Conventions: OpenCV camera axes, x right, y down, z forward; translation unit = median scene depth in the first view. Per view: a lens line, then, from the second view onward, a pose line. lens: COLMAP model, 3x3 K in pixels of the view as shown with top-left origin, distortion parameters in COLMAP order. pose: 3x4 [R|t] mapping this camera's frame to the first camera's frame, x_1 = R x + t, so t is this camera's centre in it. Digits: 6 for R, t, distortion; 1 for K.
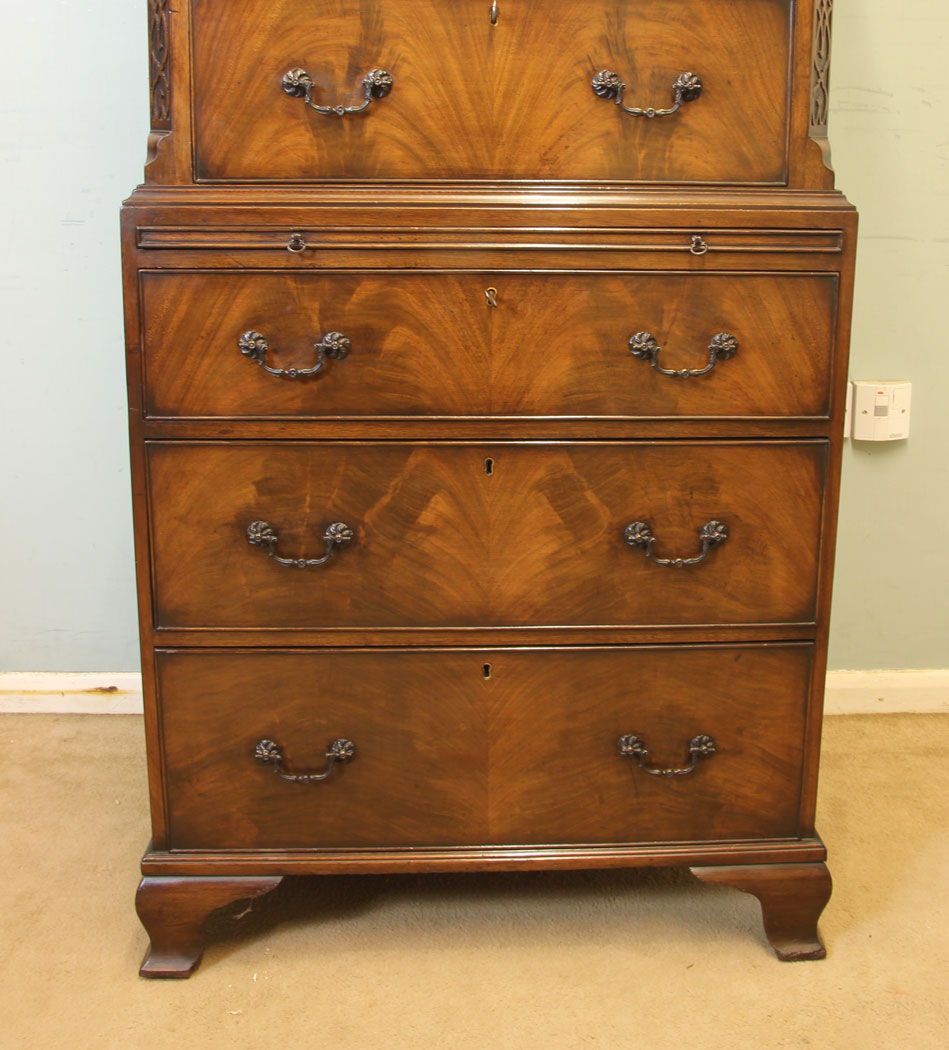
lens RADIAL K [[1316.1, 0, 511.8], [0, 1316.1, 379.4], [0, 0, 1]] dist [-0.154871, 0.173363]
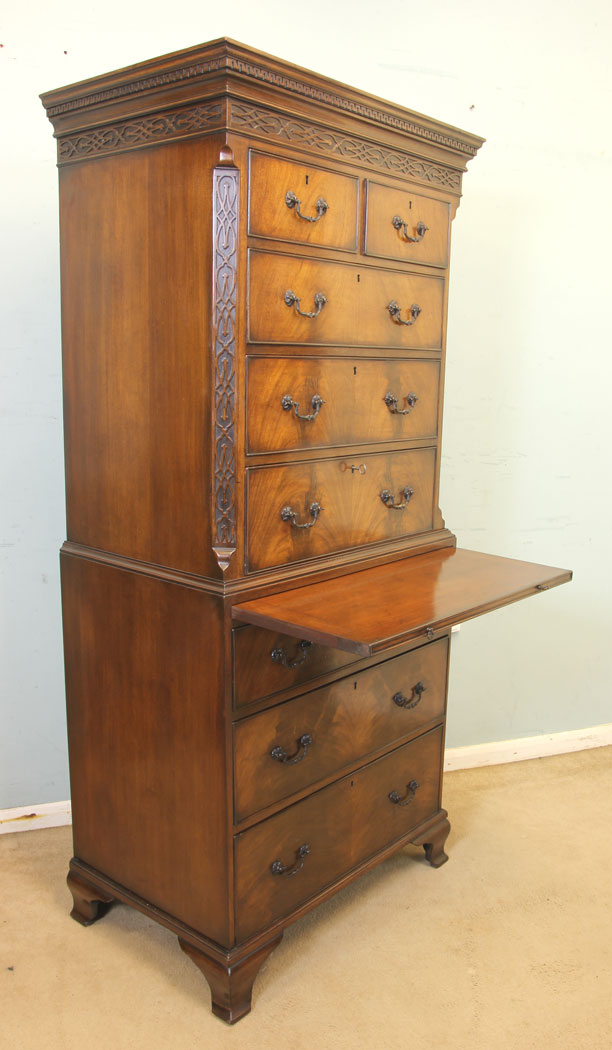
lens RADIAL K [[895.4, 0, 328.3], [0, 895.4, 536.8], [0, 0, 1]] dist [-0.122714, 0.105269]
pose [[0.677510, -0.142335, 0.721610, -1.037866], [0.129860, 0.988833, 0.073120, -0.275759], [-0.723959, 0.044169, 0.688427, 0.069085]]
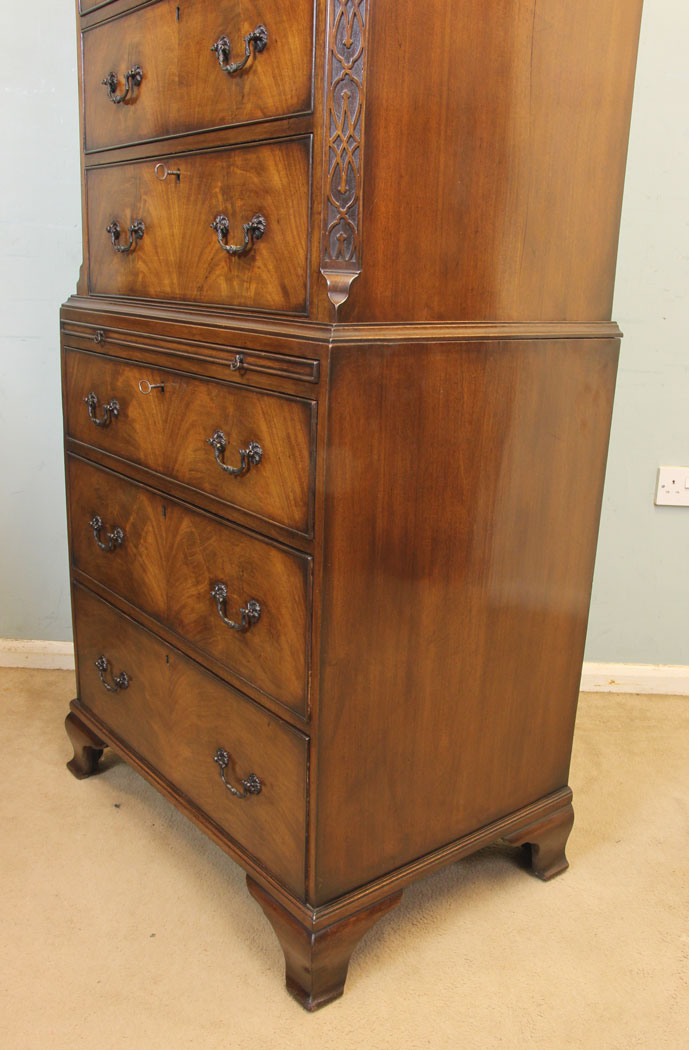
lens RADIAL K [[933.6, 0, 357.1], [0, 933.6, 538.1], [0, 0, 1]] dist [-0.120852, 0.112666]
pose [[0.592513, 0.238803, -0.769351, 0.879223], [-0.191450, 0.969431, 0.153463, -0.097491], [0.782480, 0.056364, 0.620119, 0.571823]]
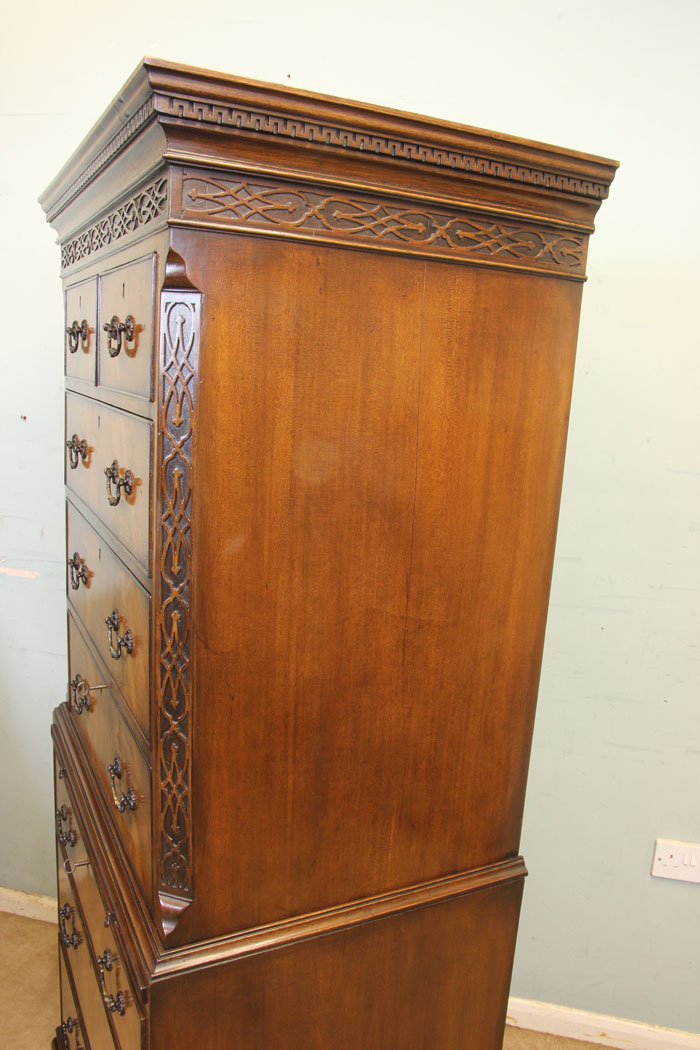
lens RADIAL K [[832.6, 0, 337.2], [0, 832.6, 532.9], [0, 0, 1]] dist [-0.140998, 0.118566]
pose [[0.402926, 0.197180, -0.893739, 0.837871], [-0.227676, 0.967414, 0.110791, -0.588999], [0.886462, 0.158842, 0.434690, 0.794703]]
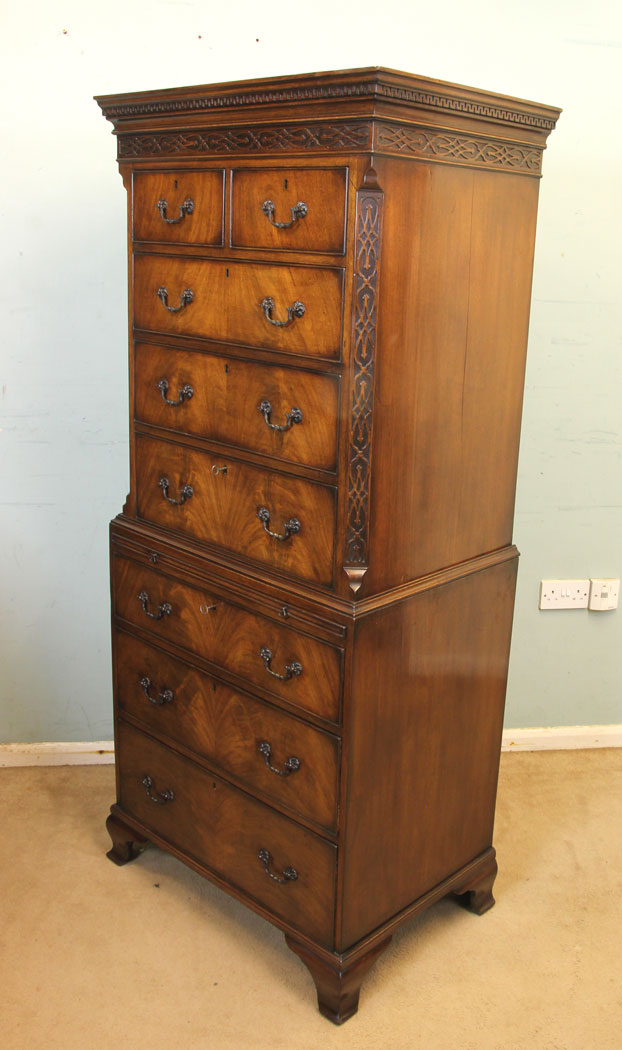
lens RADIAL K [[1002.7, 0, 353.6], [0, 1002.7, 473.6], [0, 0, 1]] dist [-0.128996, 0.137643]
pose [[0.703343, 0.186269, -0.686012, 1.124754], [-0.169753, 0.981149, 0.092364, -0.434789], [0.690285, 0.051489, 0.721704, 0.049986]]
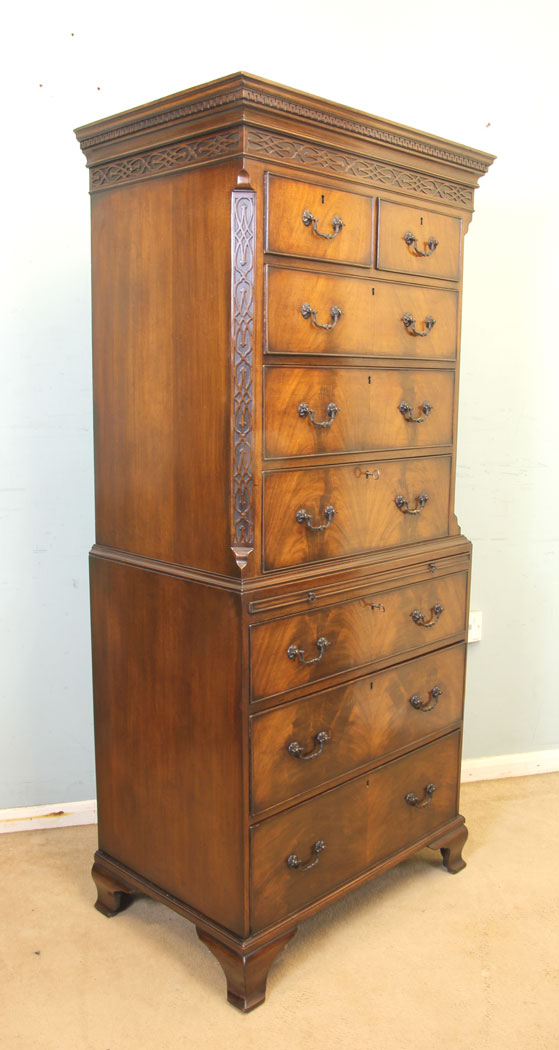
lens RADIAL K [[907.9, 0, 279.5], [0, 907.9, 525.0], [0, 0, 1]] dist [-0.122058, 0.094397]
pose [[0.740641, -0.113856, 0.662184, -1.074110], [0.132657, 0.990918, 0.022004, -0.244350], [-0.658676, 0.071546, 0.749018, 0.001183]]
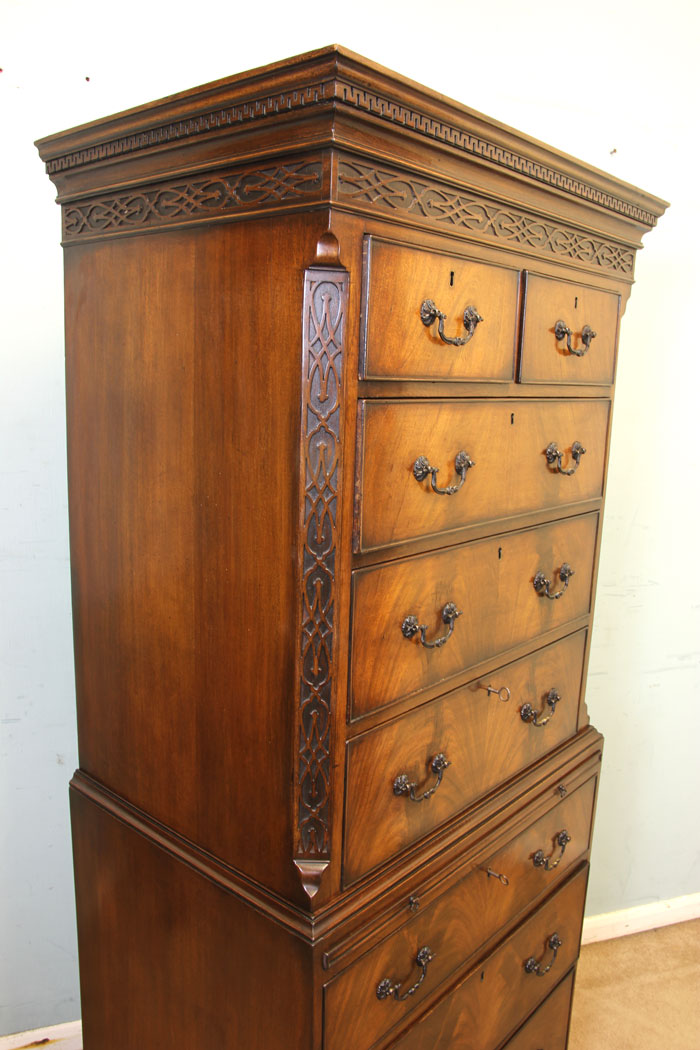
lens RADIAL K [[832.6, 0, 337.2], [0, 832.6, 532.9], [0, 0, 1]] dist [-0.140998, 0.118566]
pose [[0.698370, -0.132995, 0.703272, -0.711859], [0.120433, 0.990410, 0.067701, -0.515641], [-0.705532, 0.037417, 0.707690, 0.471394]]
